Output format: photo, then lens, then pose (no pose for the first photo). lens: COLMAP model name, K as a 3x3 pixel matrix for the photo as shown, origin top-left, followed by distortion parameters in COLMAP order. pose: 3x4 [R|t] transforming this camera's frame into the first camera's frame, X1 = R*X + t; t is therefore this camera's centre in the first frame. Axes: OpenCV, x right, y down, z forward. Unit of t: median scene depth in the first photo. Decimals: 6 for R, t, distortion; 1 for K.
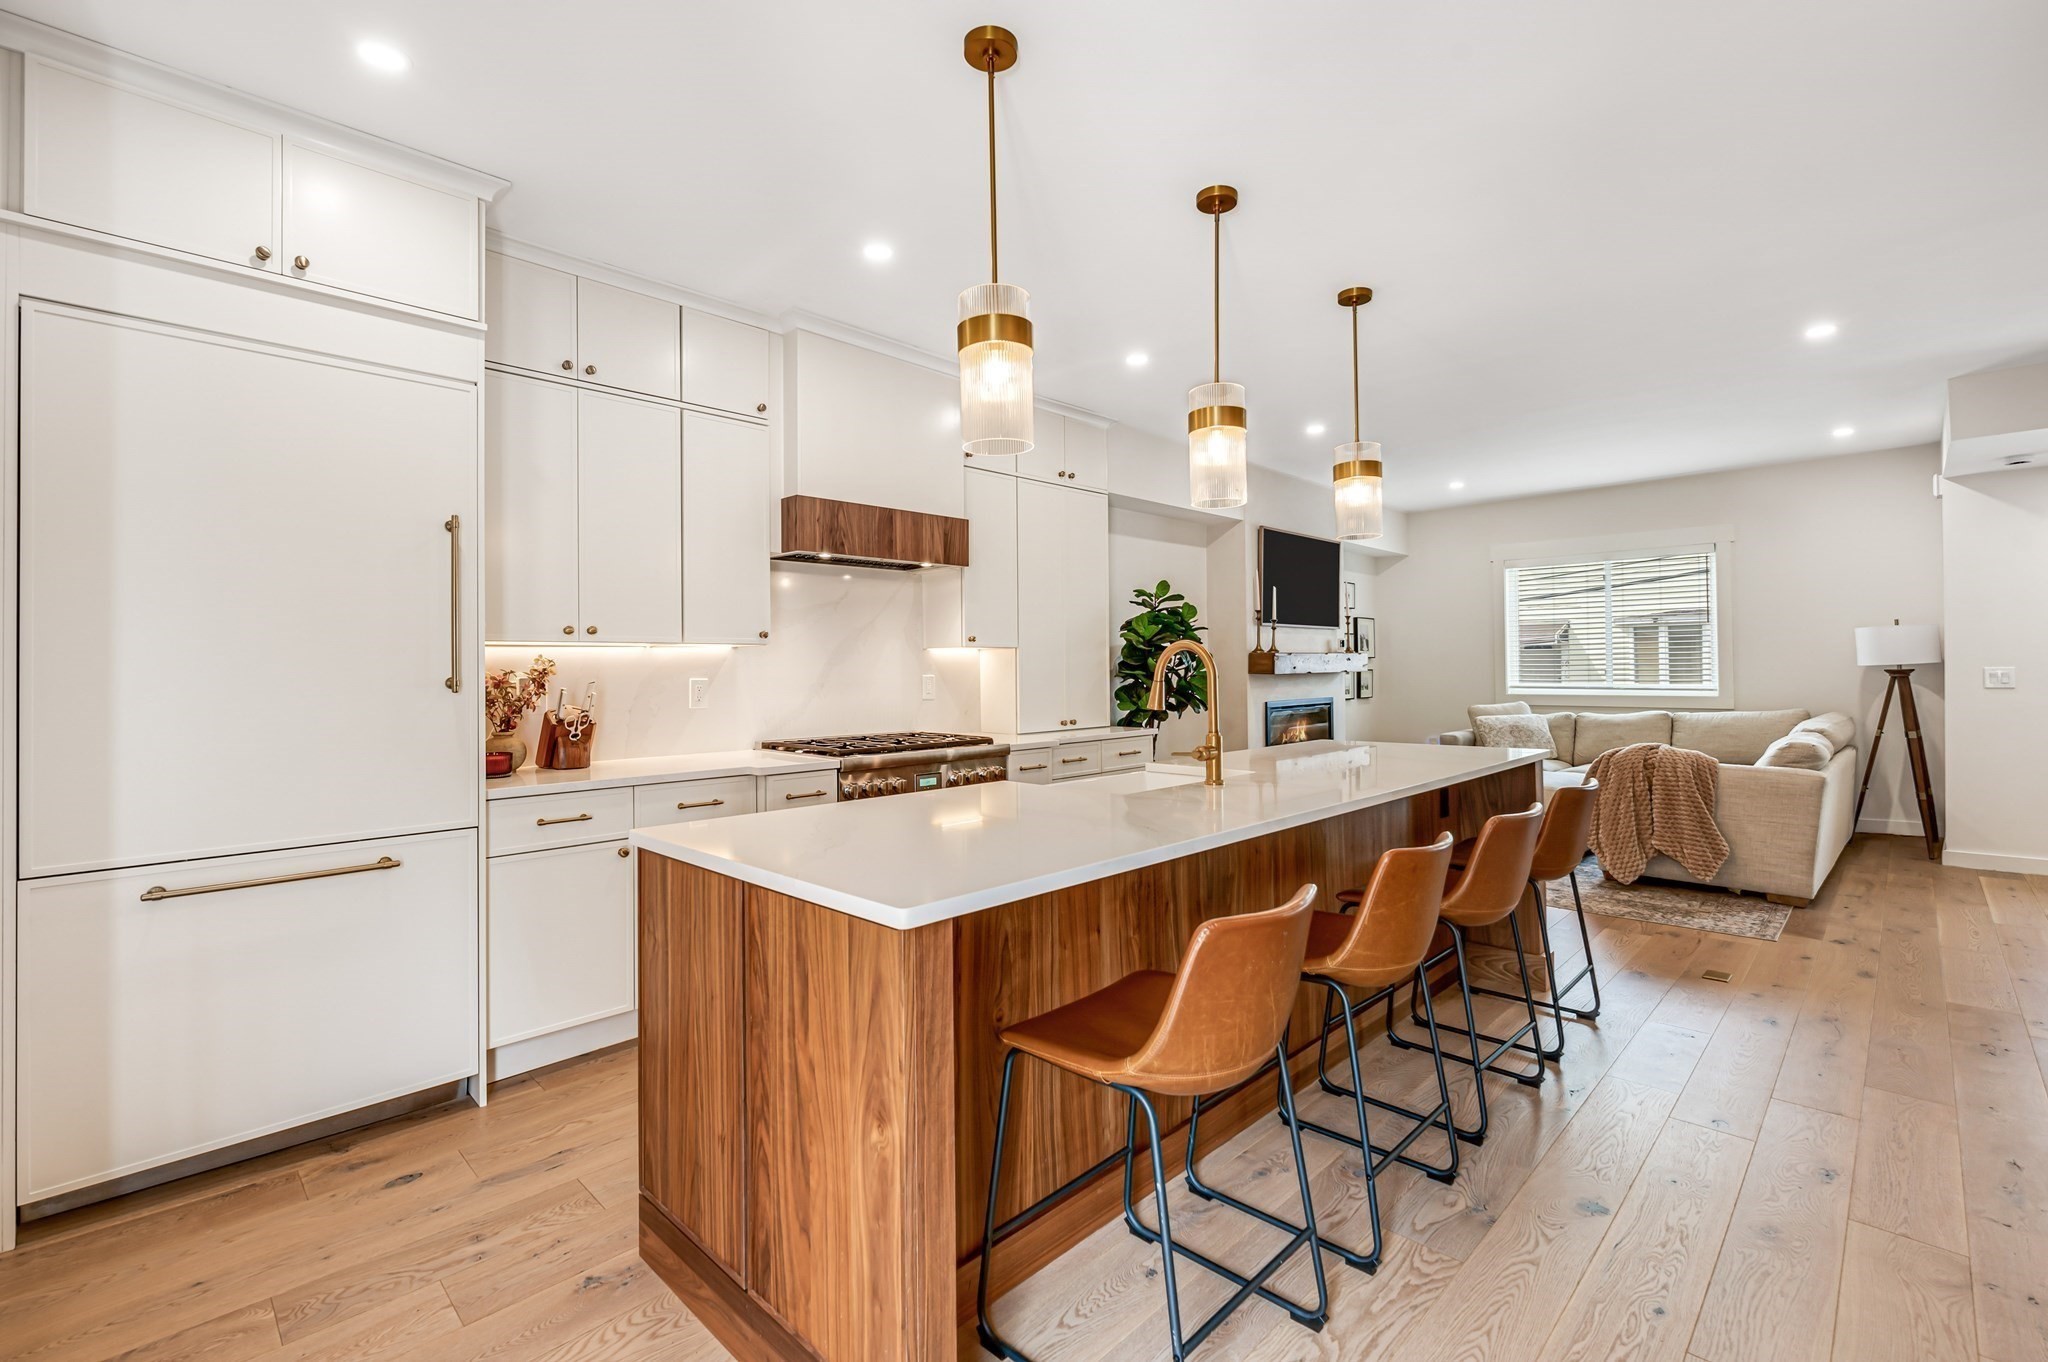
lens RADIAL K [[891.9, 0, 1011.5], [0, 891.9, 664.8], [0, 0, 1]] dist [-0.011225, 0.000764]
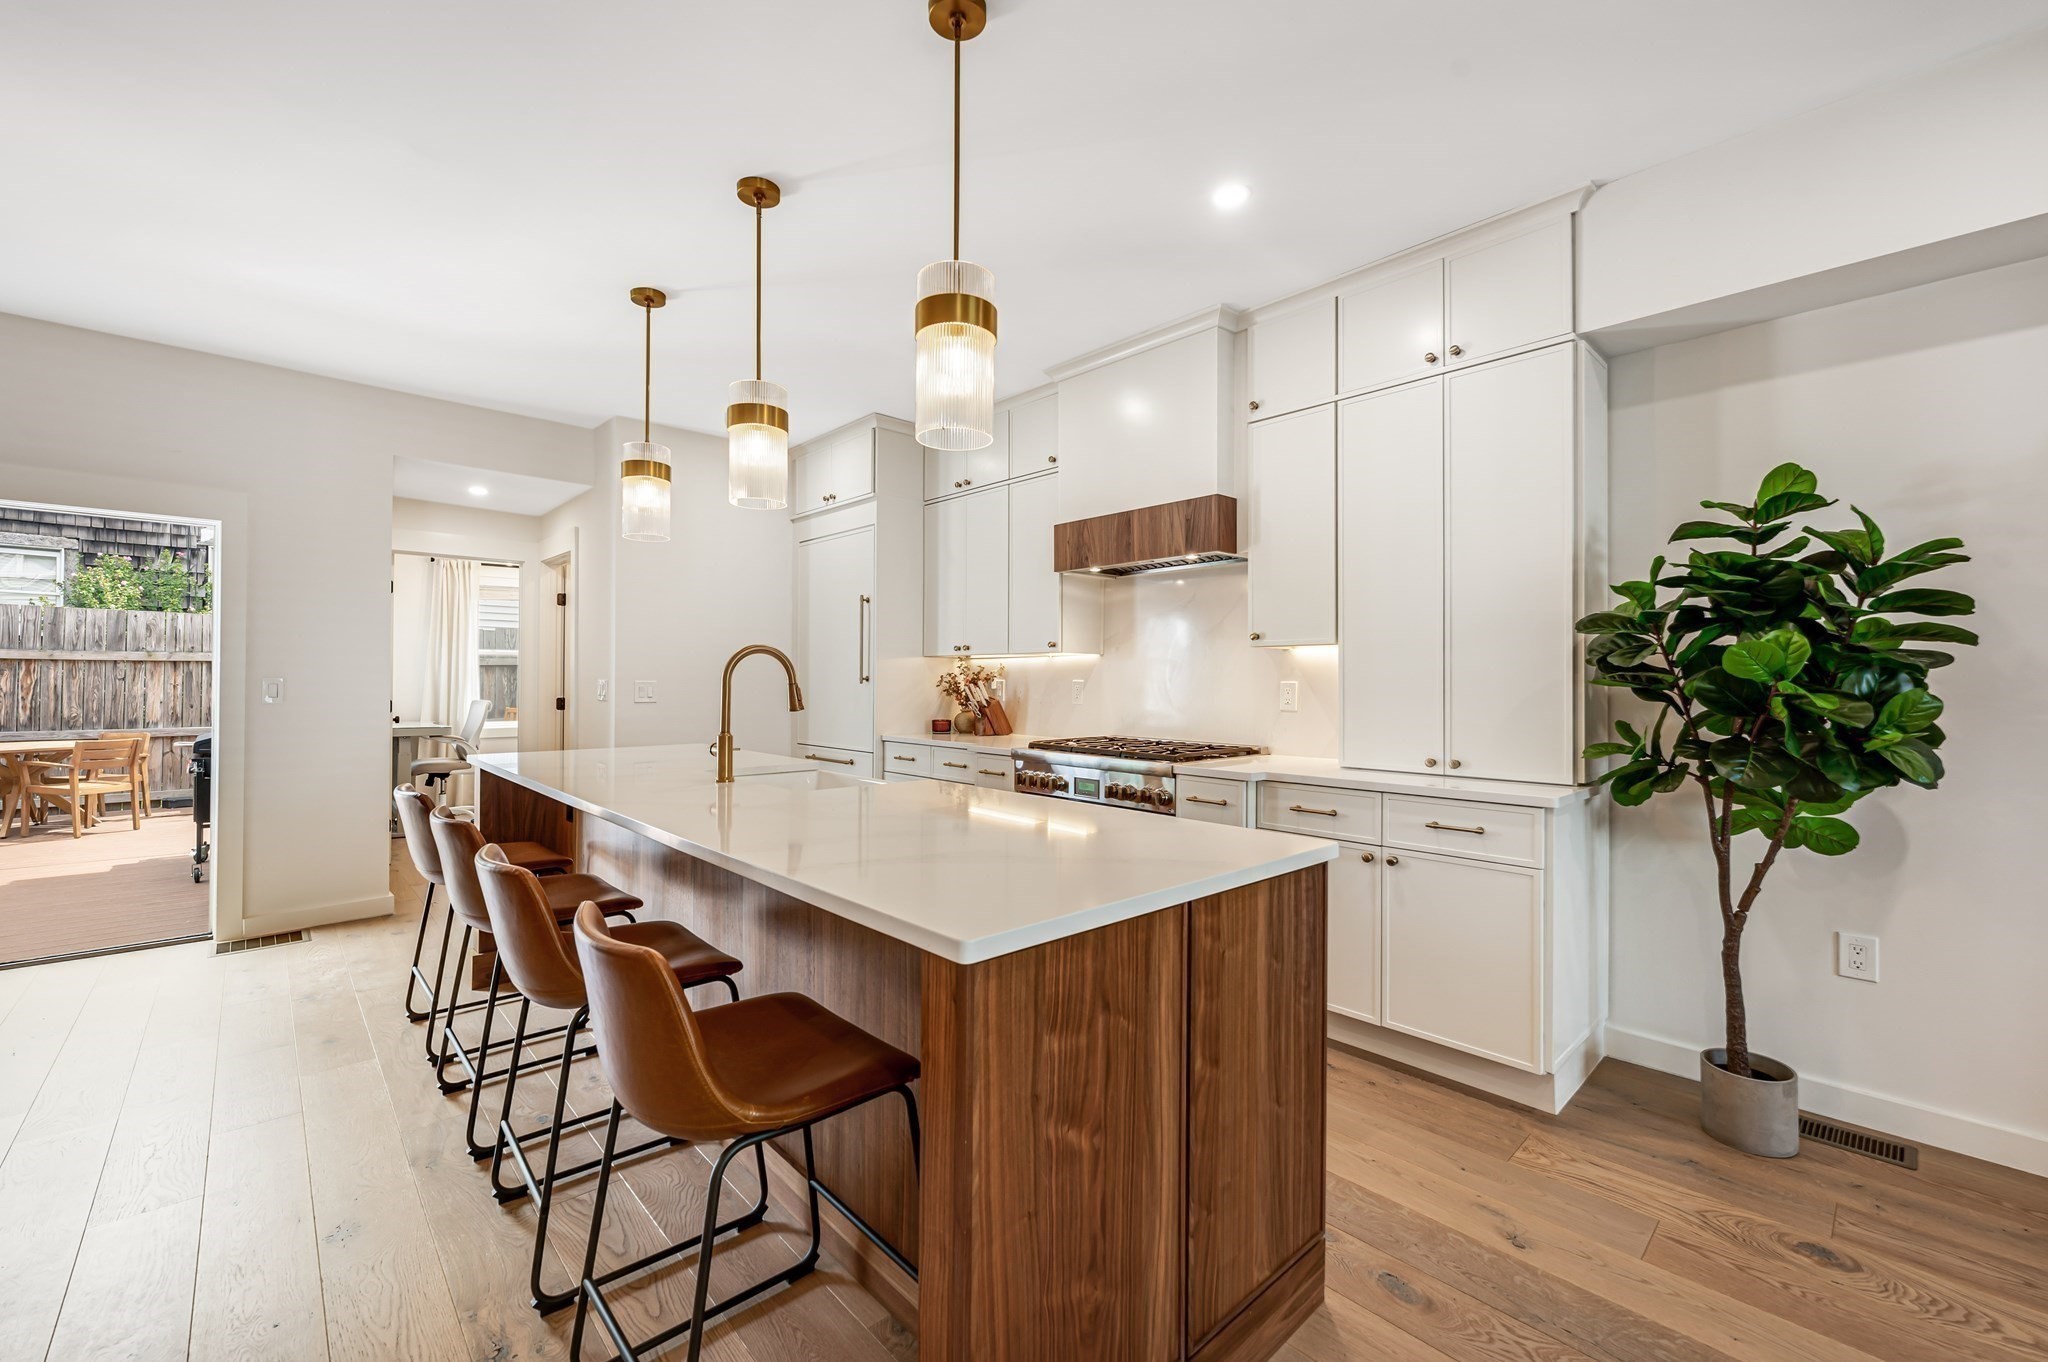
lens RADIAL K [[821.8, 0, 1018.2], [0, 821.8, 676.8], [0, 0, 1]] dist [0.001004, -0.000799]
pose [[-0.033836, 0.004602, -0.999417, 0.644593], [-0.000638, 0.999989, 0.004626, 0.004018], [0.999427, 0.000794, -0.033832, 0.746866]]
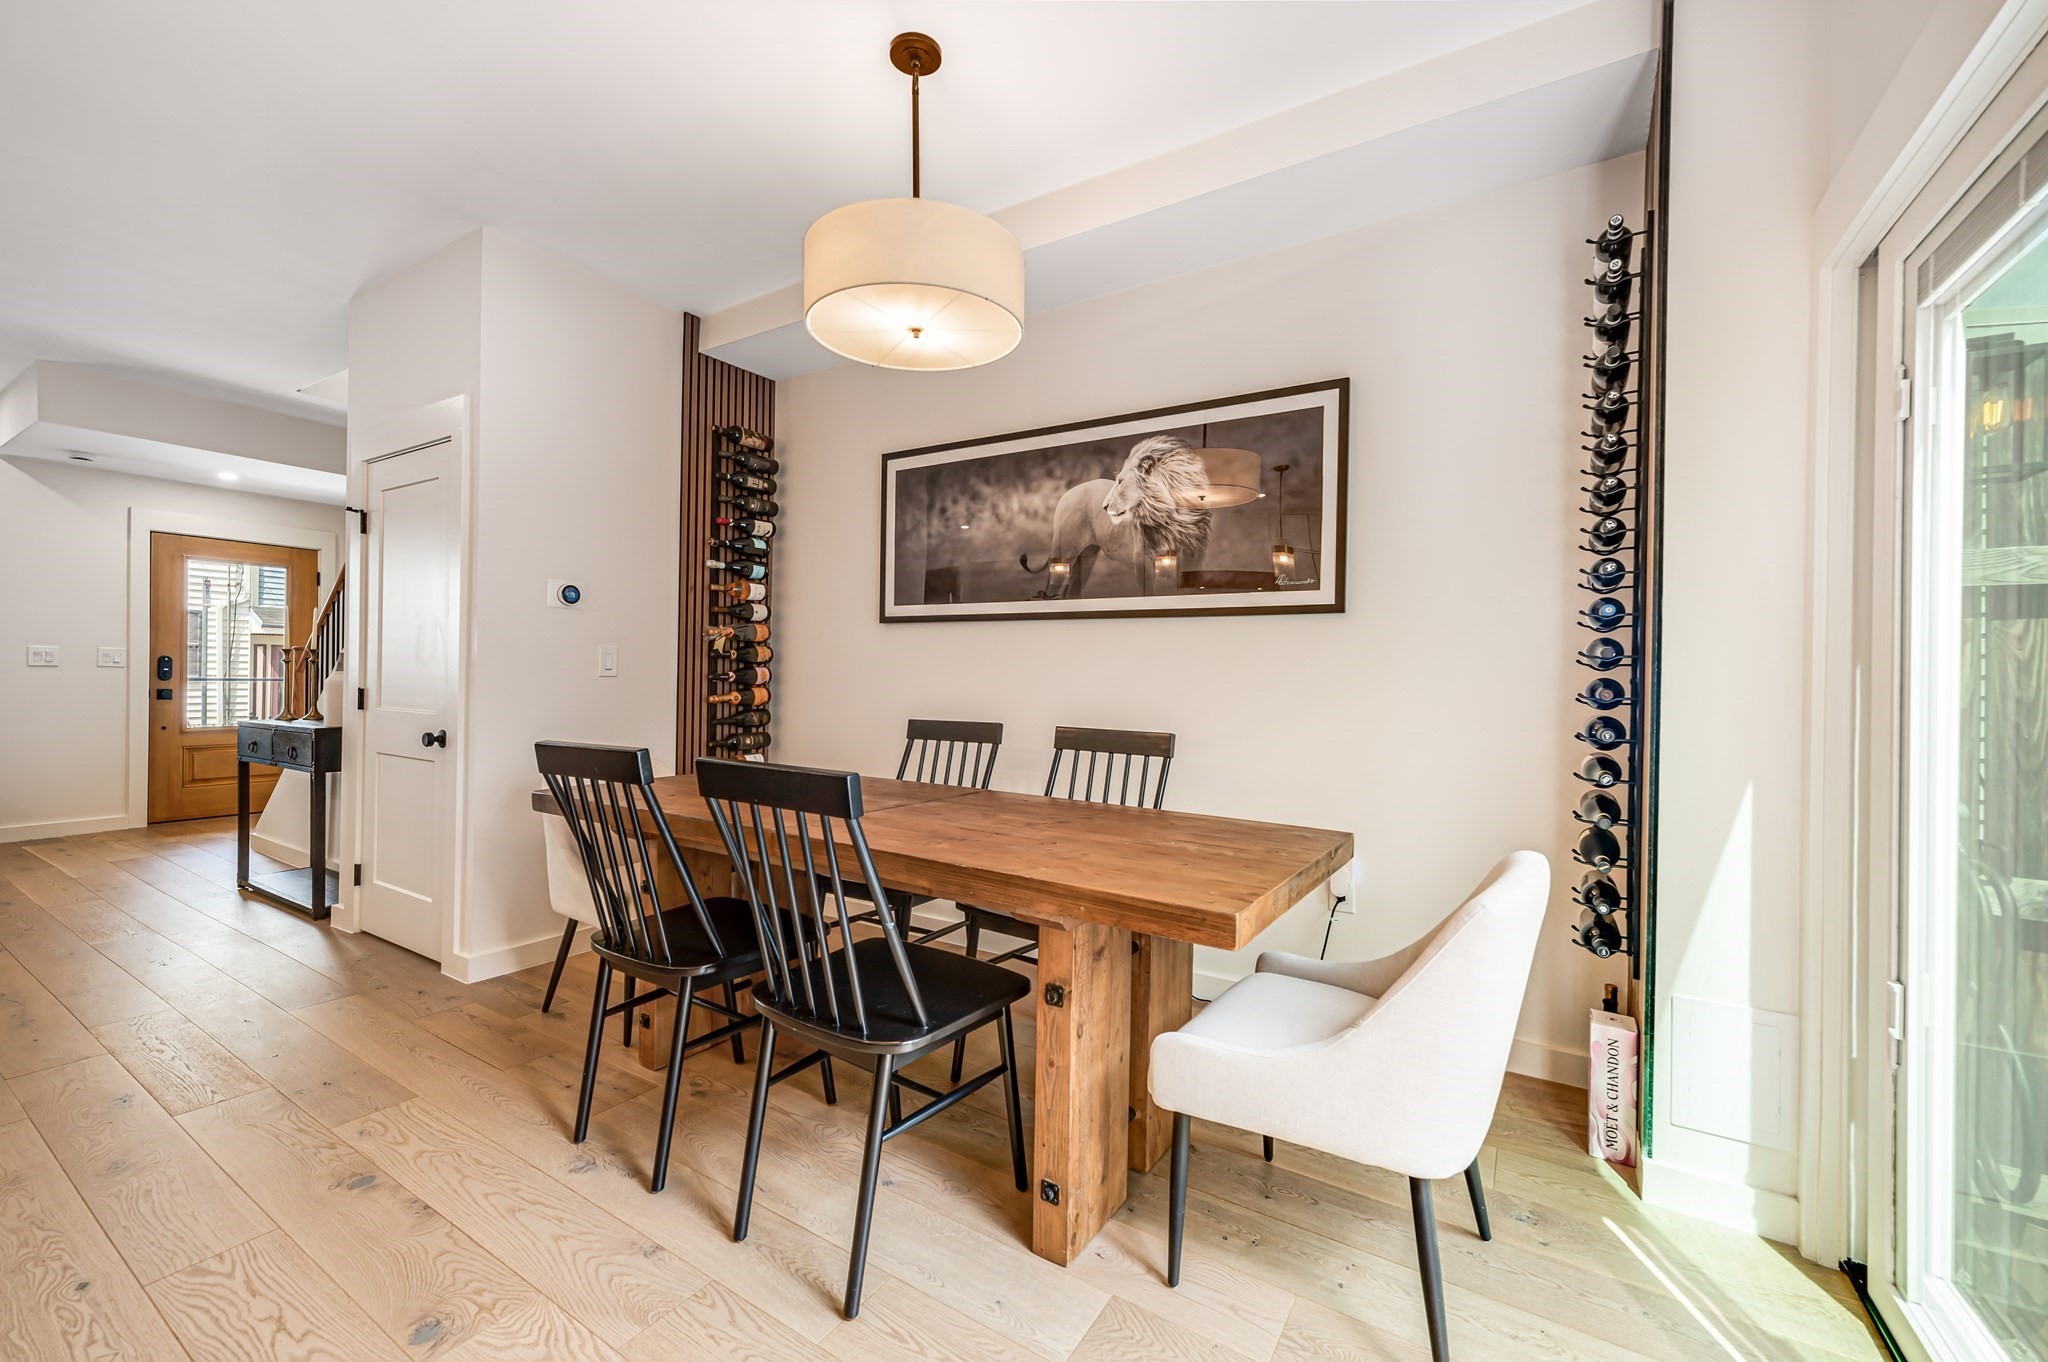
lens RADIAL K [[821.8, 0, 1015.0], [0, 821.8, 679.5], [0, 0, 1]] dist [0.001004, -0.000799]
pose [[-0.223138, 0.005856, 0.974769, -0.112197], [-0.019927, 0.999746, -0.010568, 0.032896], [-0.974583, -0.021783, -0.222965, 0.092090]]
